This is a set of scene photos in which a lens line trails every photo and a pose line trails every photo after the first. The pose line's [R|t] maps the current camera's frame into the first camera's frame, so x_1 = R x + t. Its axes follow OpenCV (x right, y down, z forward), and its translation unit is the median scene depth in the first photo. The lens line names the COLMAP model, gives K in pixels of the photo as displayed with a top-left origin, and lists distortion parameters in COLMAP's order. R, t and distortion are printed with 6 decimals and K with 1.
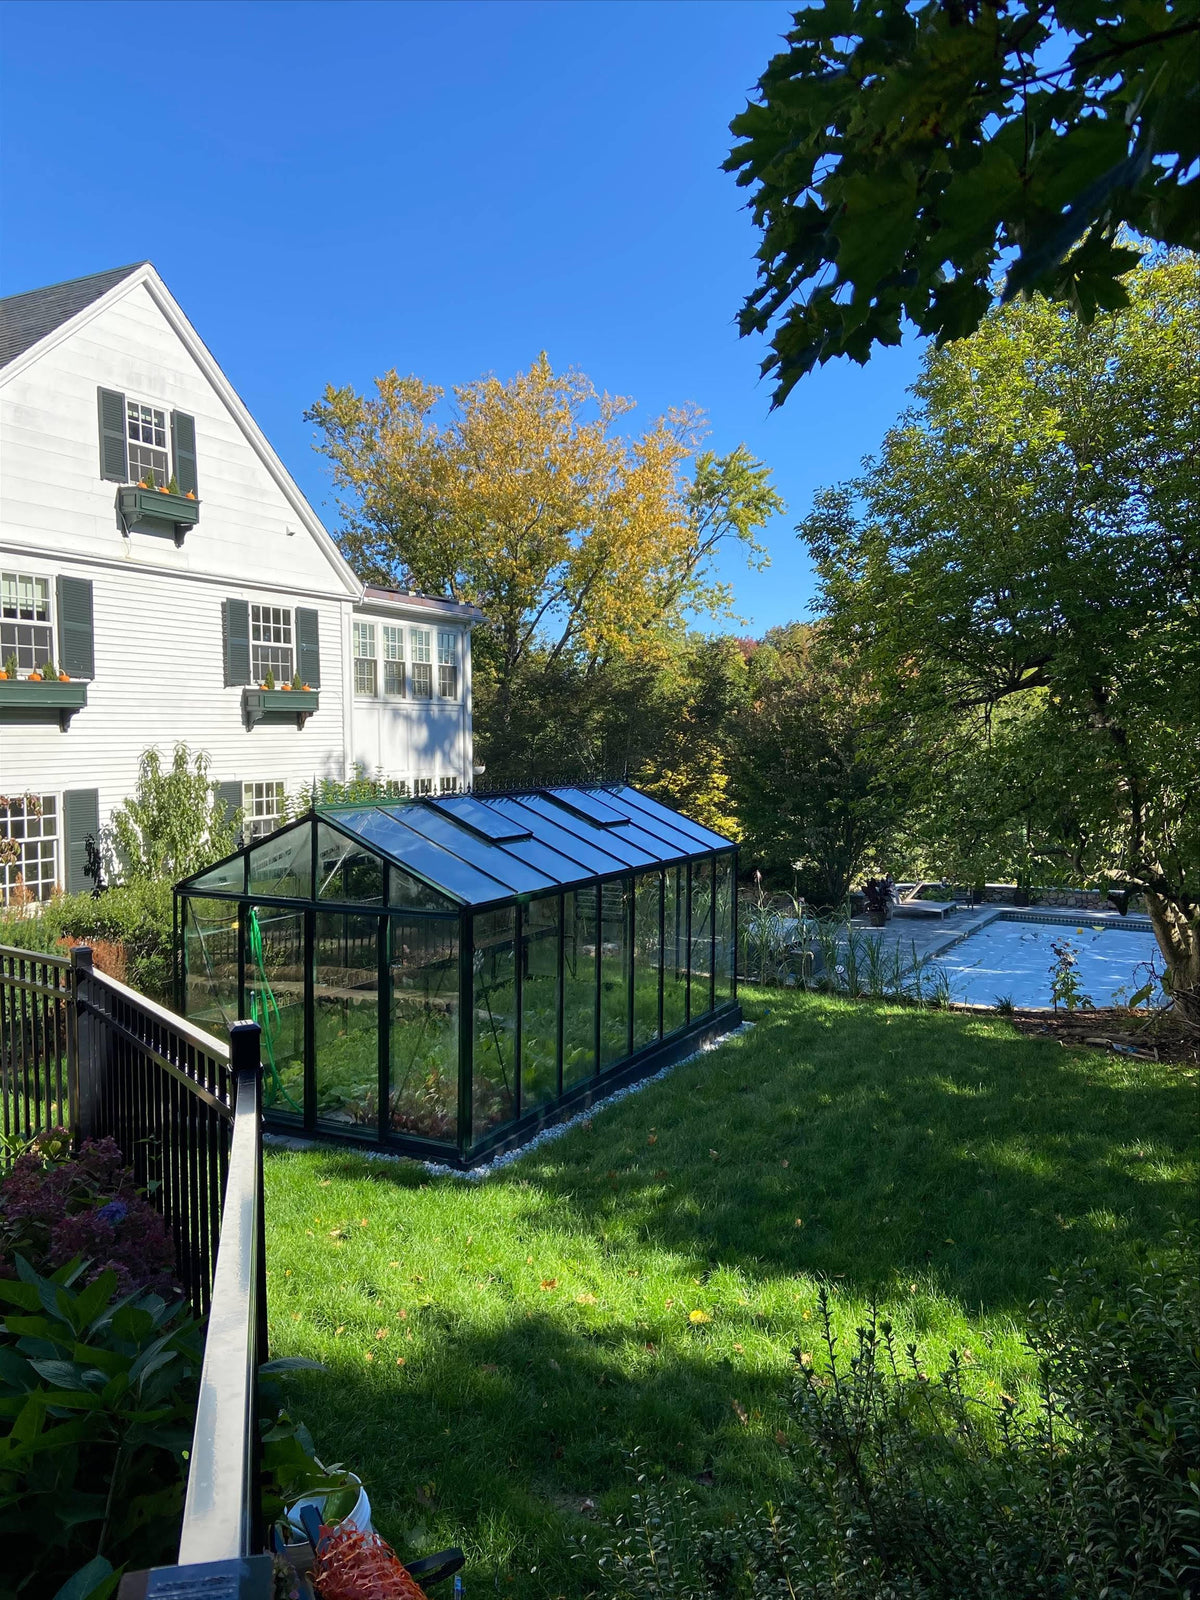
lens RADIAL K [[1171.2, 0, 640.8], [0, 1171.2, 773.0], [0, 0, 1]] dist [0.089722, -0.117722]
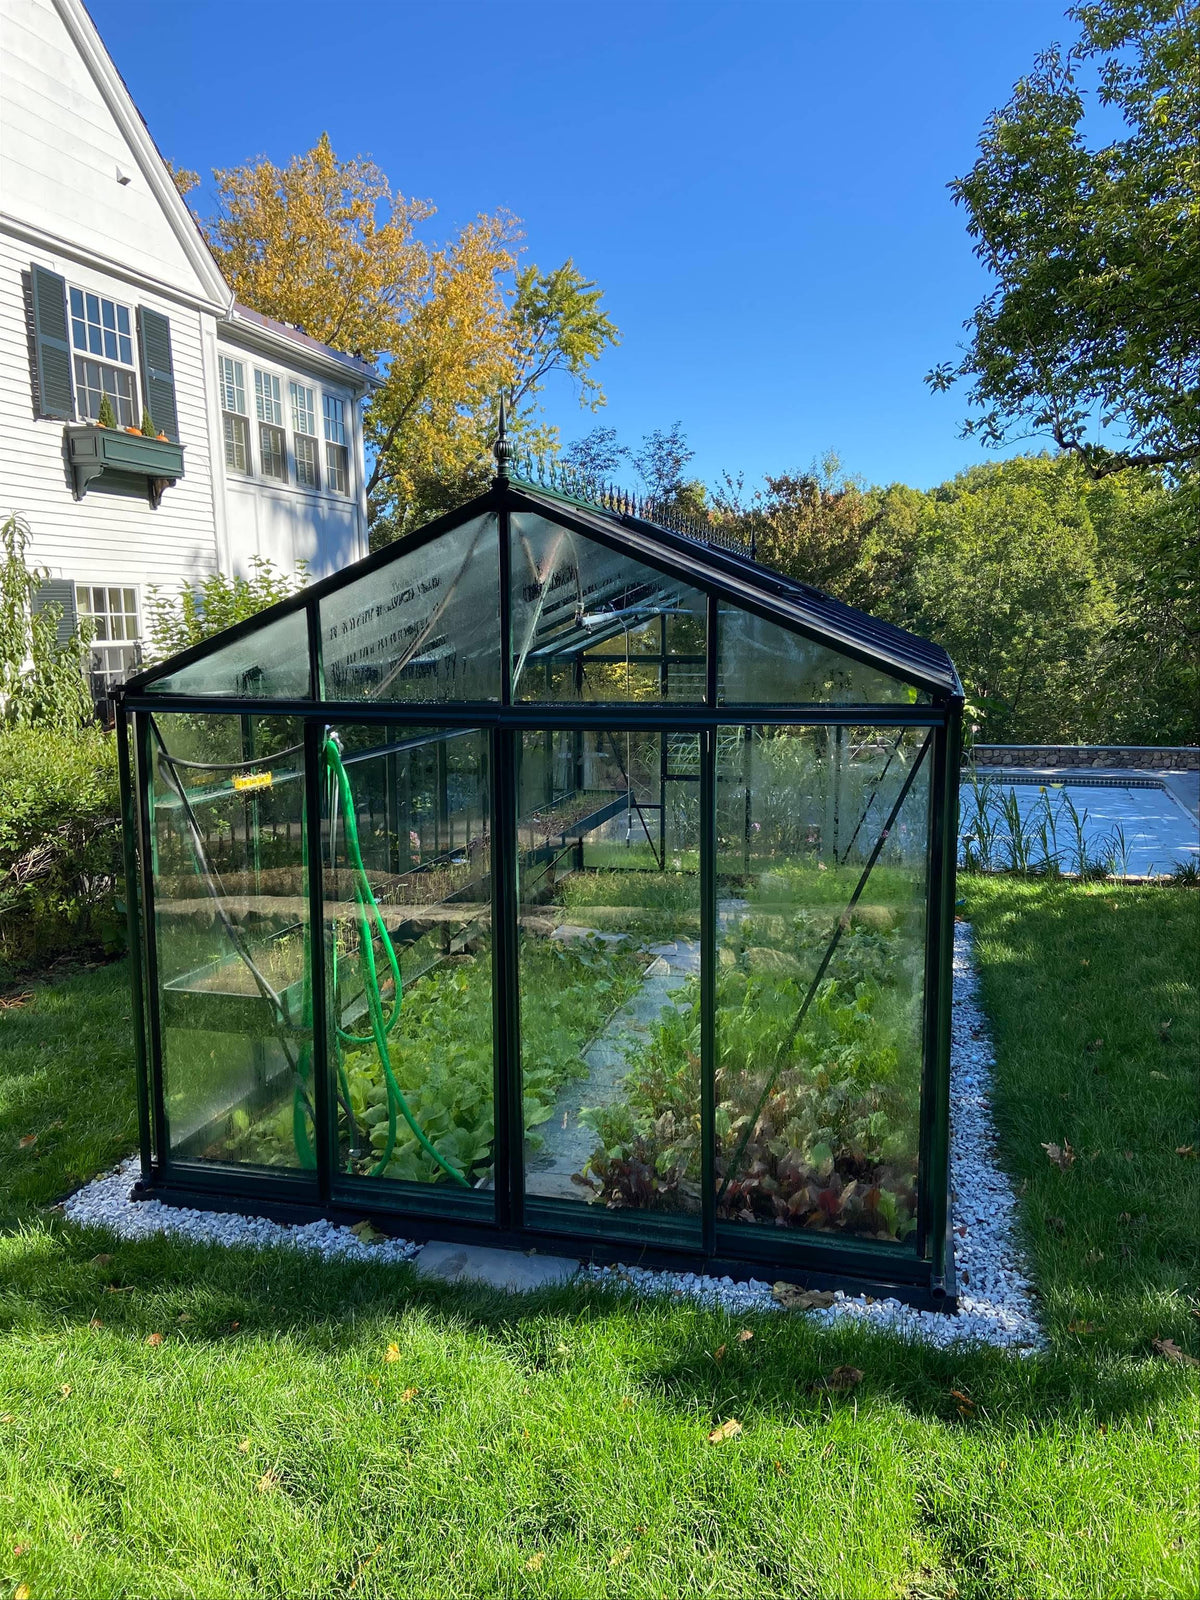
lens RADIAL K [[1171.2, 0, 640.8], [0, 1171.2, 773.0], [0, 0, 1]] dist [0.089722, -0.117722]
pose [[0.978202, -0.037194, 0.204298, -0.164358], [0.018146, 0.995376, 0.094330, 0.048698], [-0.206861, -0.088567, 0.974353, 0.302607]]
